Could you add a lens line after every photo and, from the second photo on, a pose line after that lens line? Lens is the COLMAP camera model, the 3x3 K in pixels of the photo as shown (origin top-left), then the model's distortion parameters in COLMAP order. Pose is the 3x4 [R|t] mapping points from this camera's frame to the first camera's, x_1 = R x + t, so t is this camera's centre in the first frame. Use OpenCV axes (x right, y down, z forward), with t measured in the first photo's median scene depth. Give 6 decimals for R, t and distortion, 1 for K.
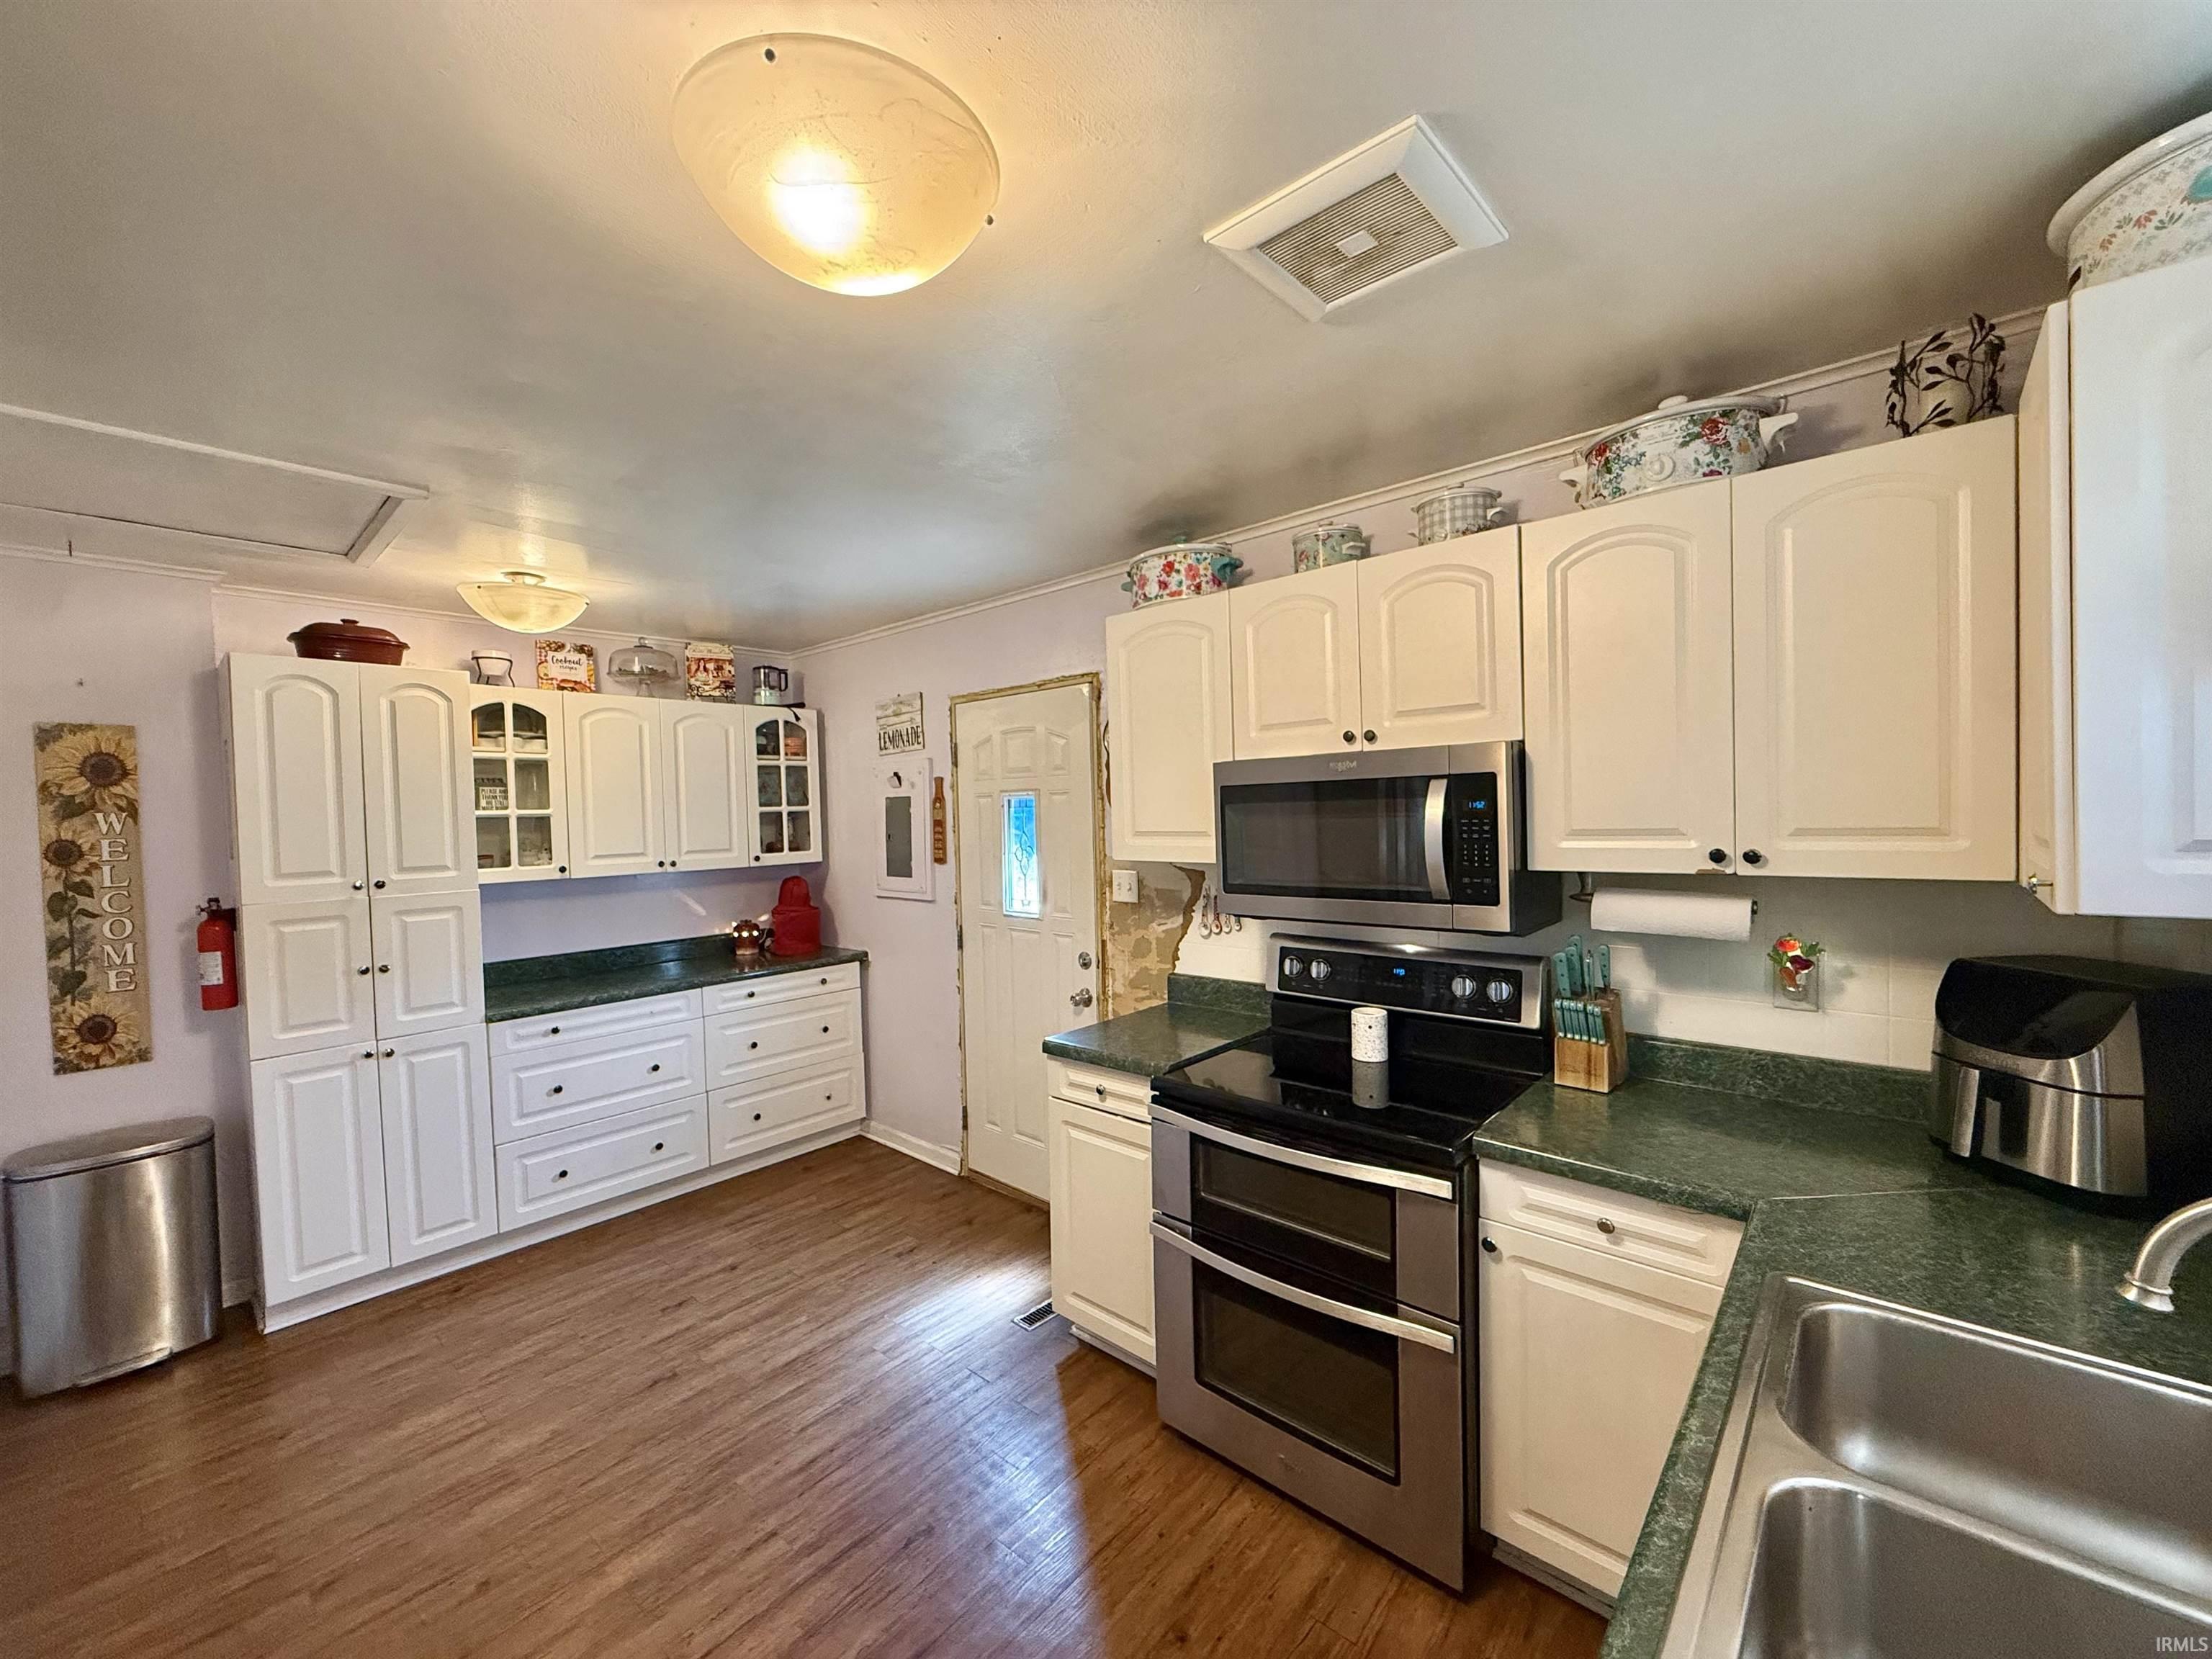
lens RADIAL K [[877.8, 0, 1098.2], [0, 877.8, 833.1], [0, 0, 1]] dist [0.000330, -0.000142]
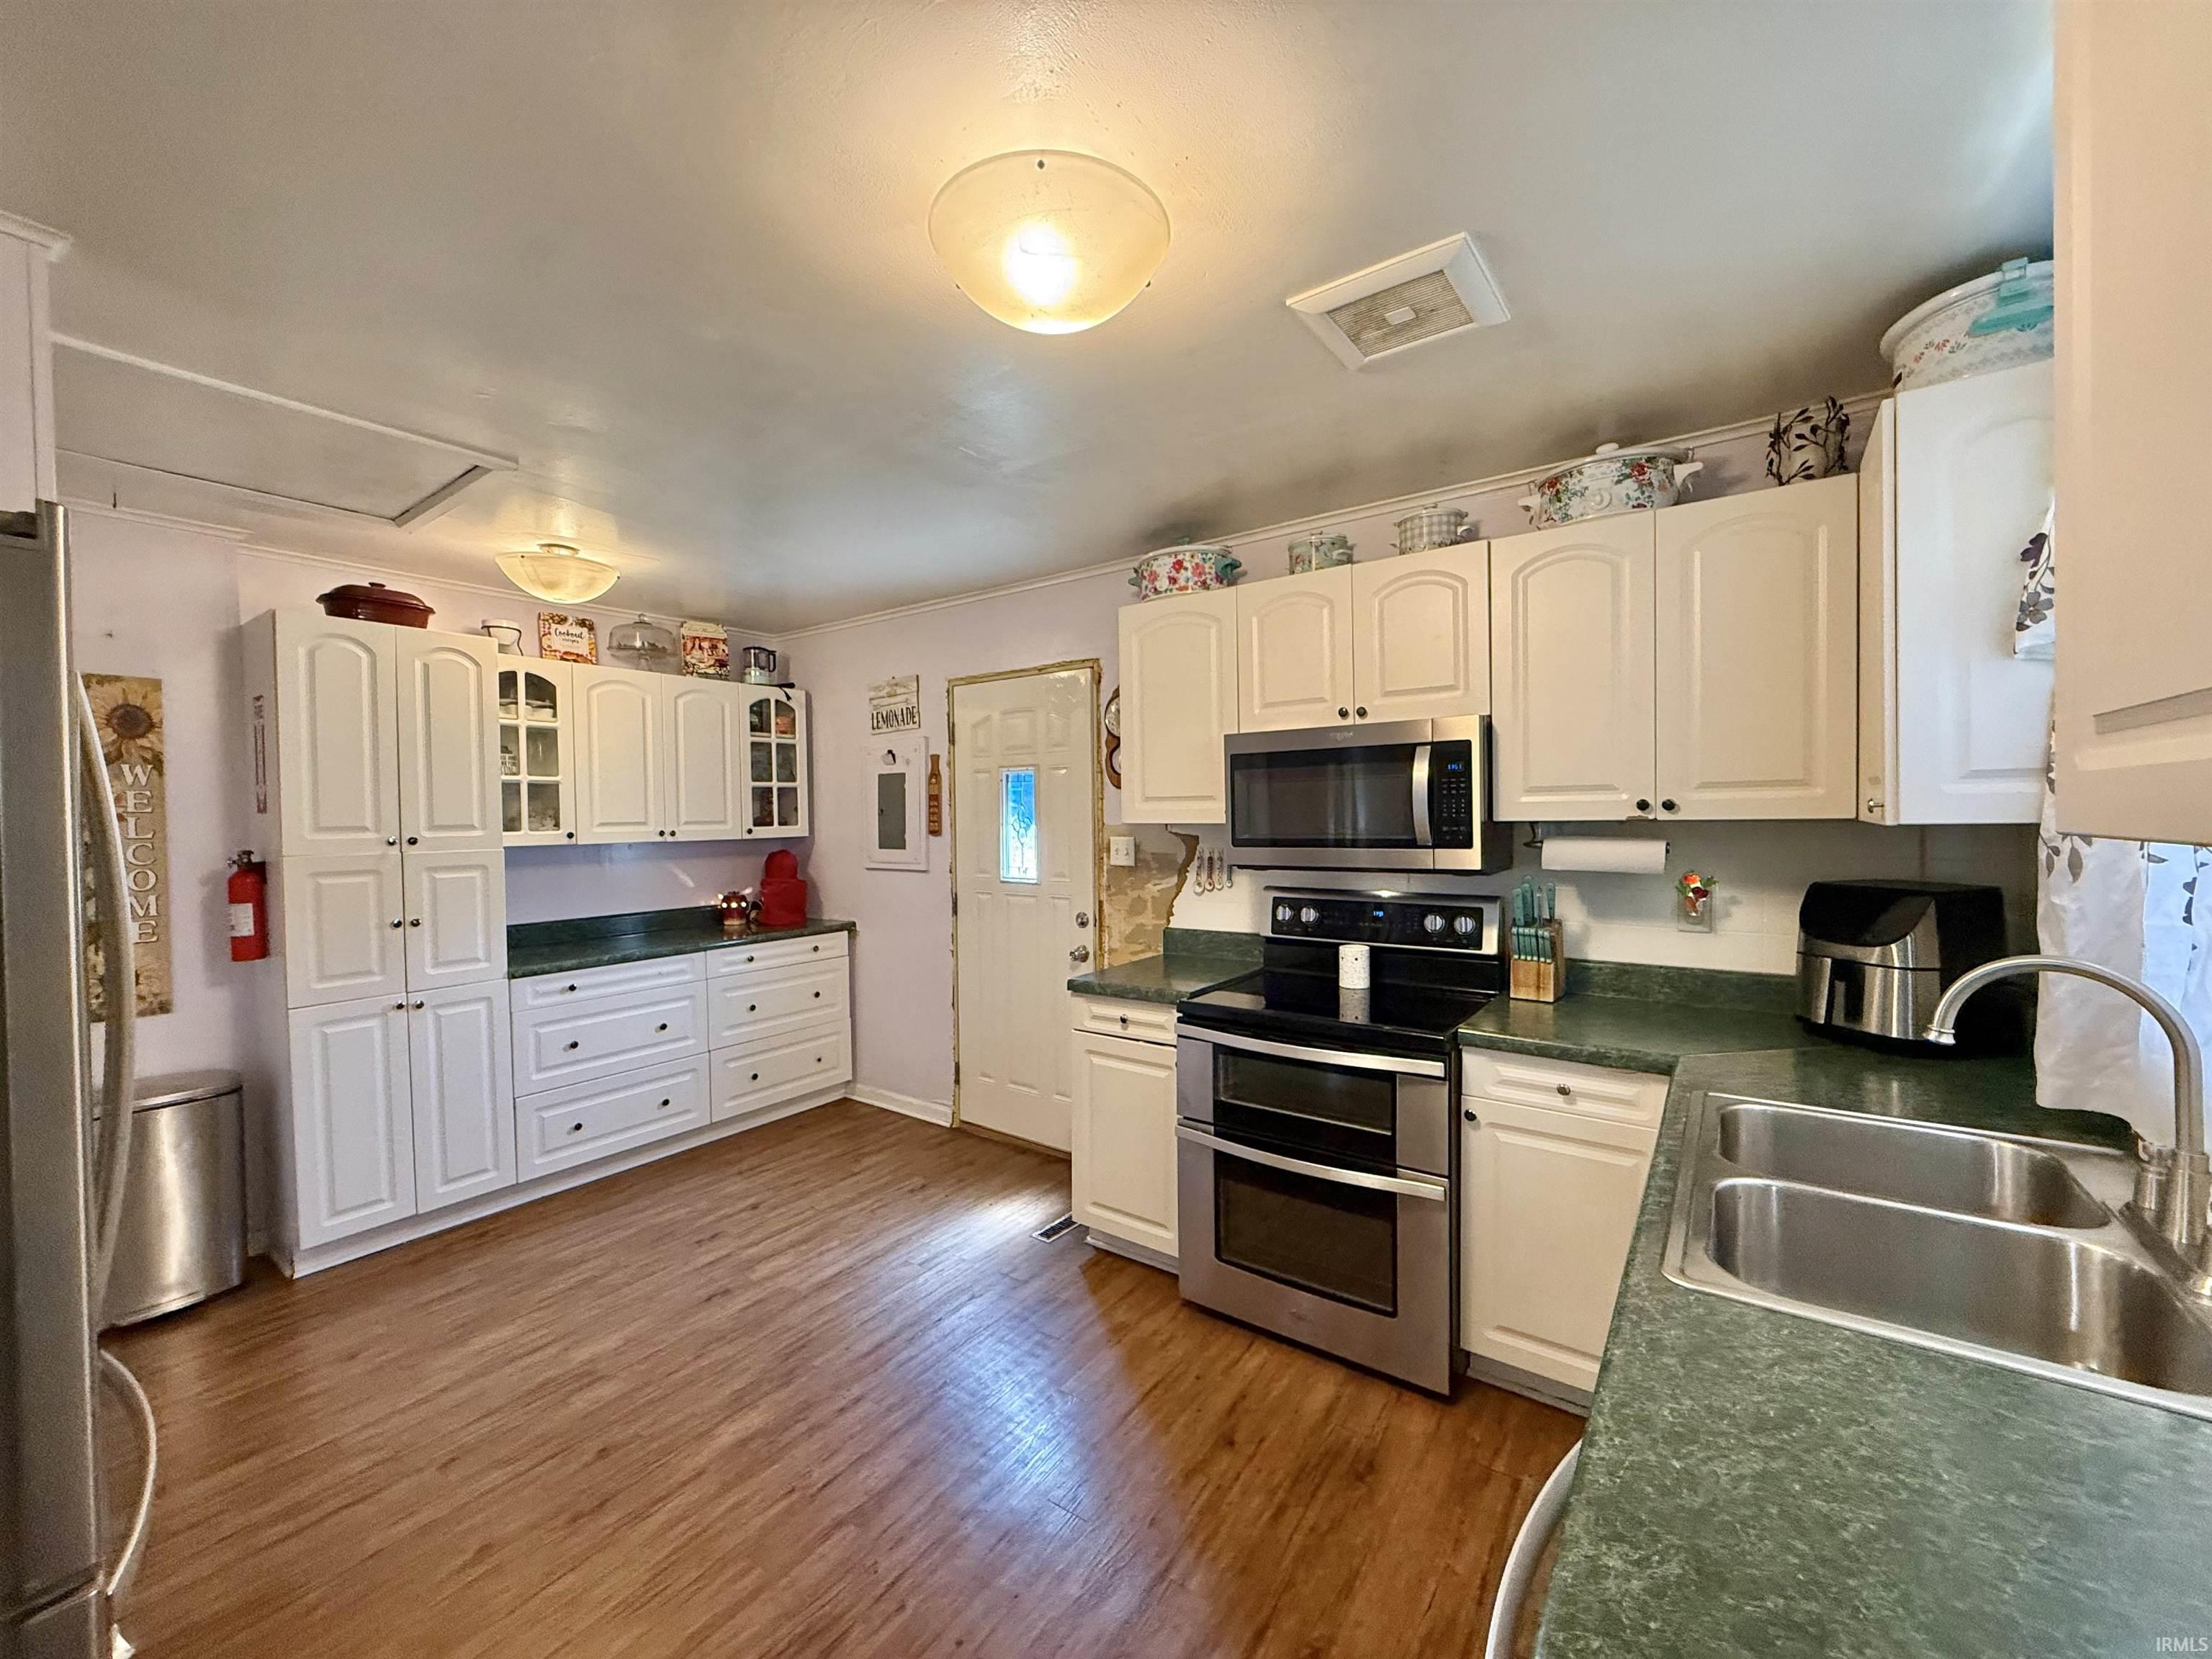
lens RADIAL K [[877.8, 0, 1098.2], [0, 877.8, 833.1], [0, 0, 1]] dist [0.000330, -0.000142]
pose [[0.994323, 0.009764, 0.105959, -0.135012], [-0.009216, 0.999942, -0.005656, 0.050561], [-0.106008, 0.004648, 0.994354, -0.115418]]
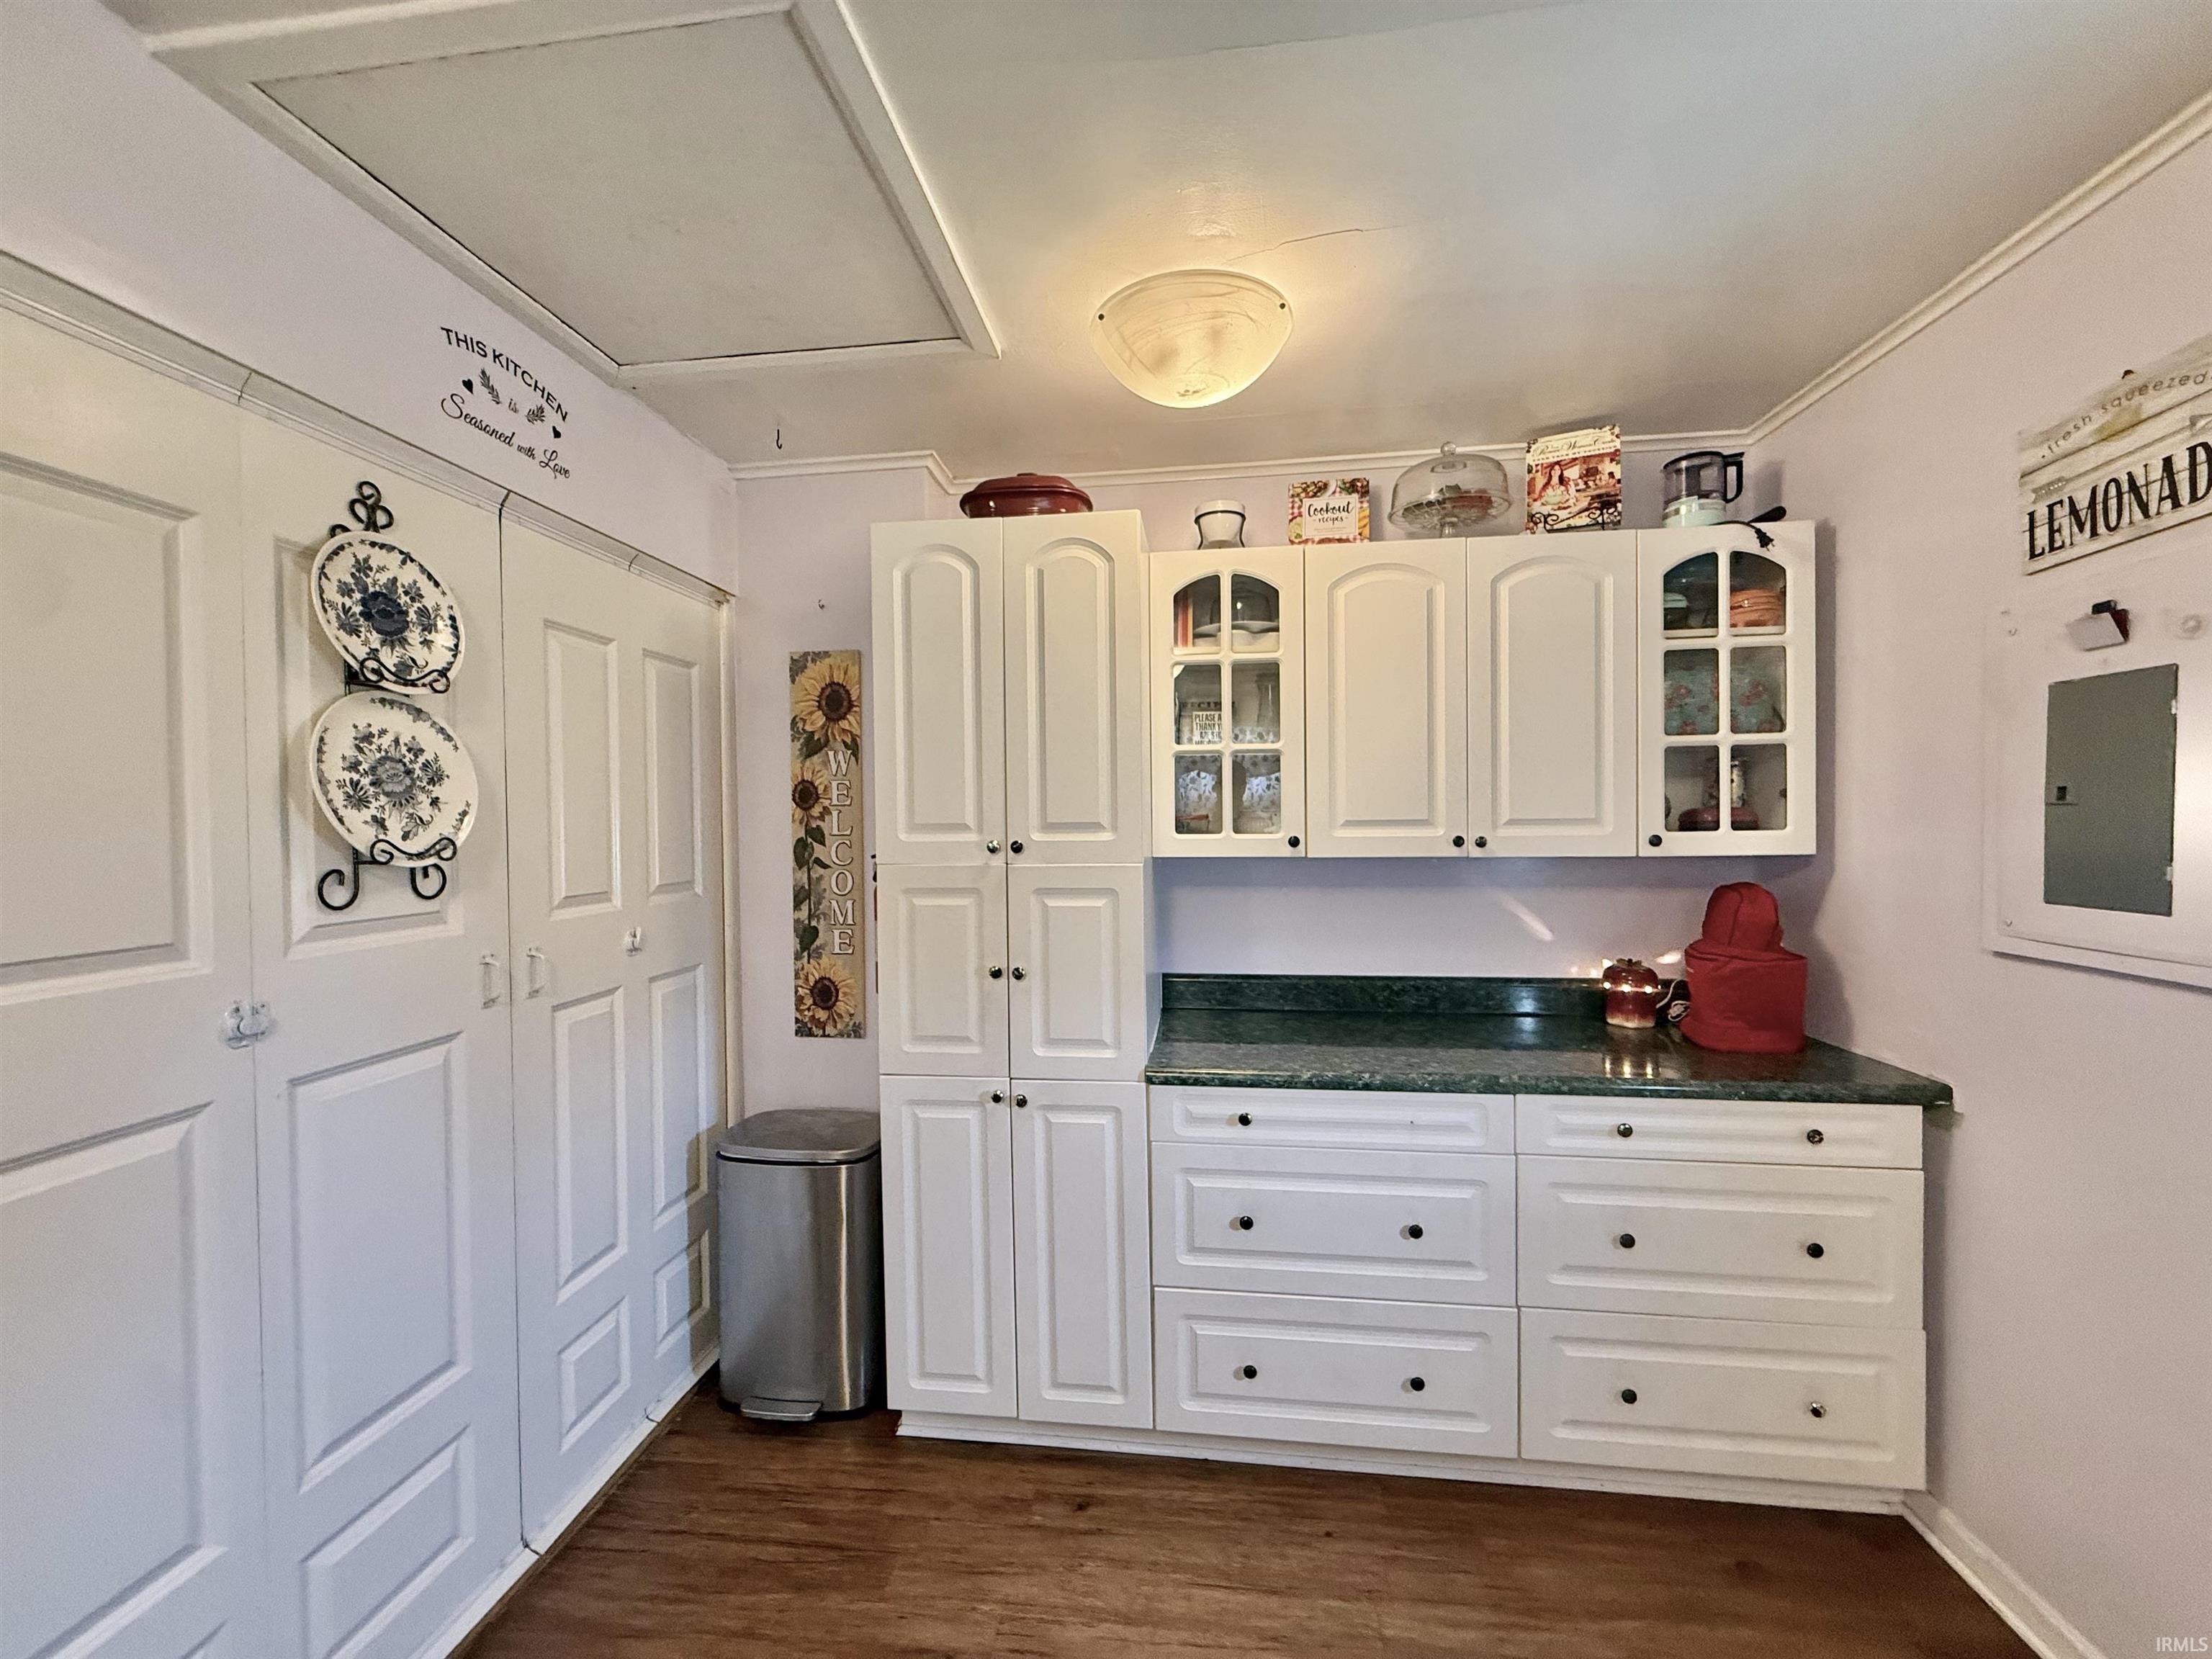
lens RADIAL K [[877.8, 0, 1098.2], [0, 877.8, 833.1], [0, 0, 1]] dist [0.000330, -0.000142]
pose [[0.570242, 0.031336, -0.820879, -0.249911], [-0.026238, 0.999457, 0.019926, 0.035108], [0.821058, 0.010175, 0.570755, 0.708863]]
